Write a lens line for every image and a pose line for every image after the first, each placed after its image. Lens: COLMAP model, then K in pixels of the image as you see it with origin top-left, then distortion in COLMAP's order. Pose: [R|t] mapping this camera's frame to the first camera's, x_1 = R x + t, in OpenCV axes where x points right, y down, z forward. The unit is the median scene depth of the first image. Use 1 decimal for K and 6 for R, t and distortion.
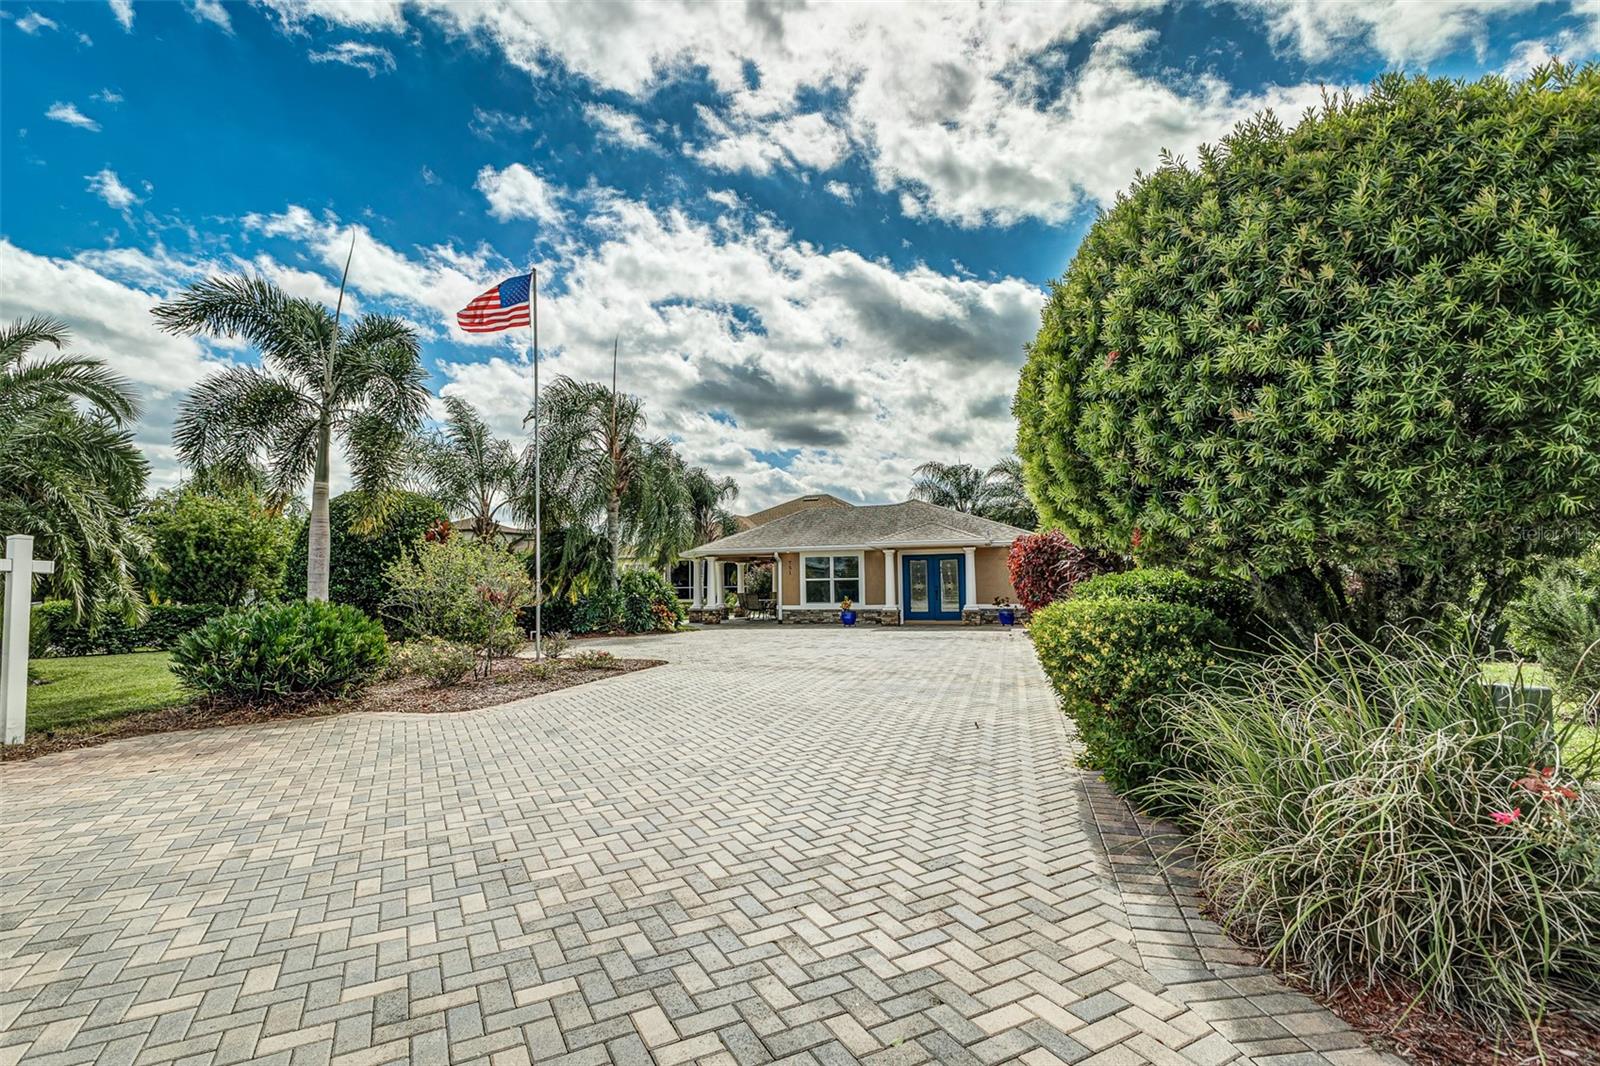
lens RADIAL K [[711.5, 0, 806.7], [0, 711.5, 528.1], [0, 0, 1]] dist [-0.010560, -0.000443]
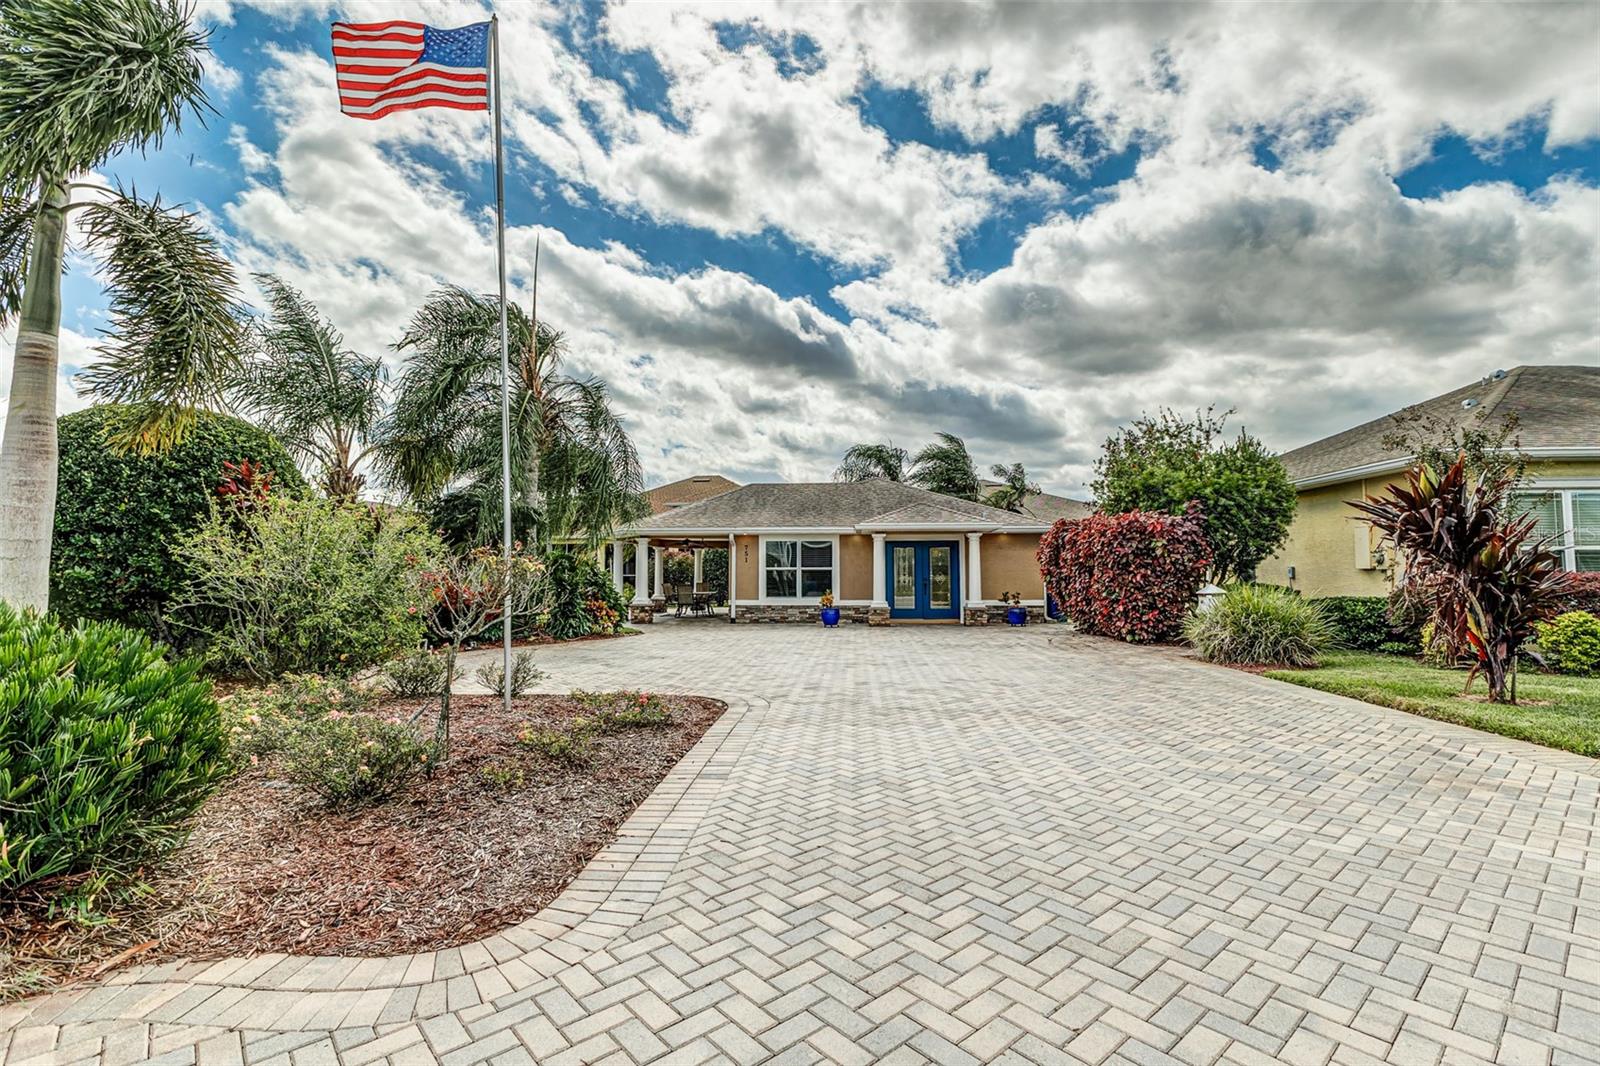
lens RADIAL K [[711.5, 0, 806.7], [0, 711.5, 528.1], [0, 0, 1]] dist [-0.010560, -0.000443]
pose [[0.976445, 0.024881, 0.214328, -0.140137], [-0.027758, 0.999560, 0.010425, 0.017919], [-0.213975, -0.016128, 0.976706, 0.214234]]
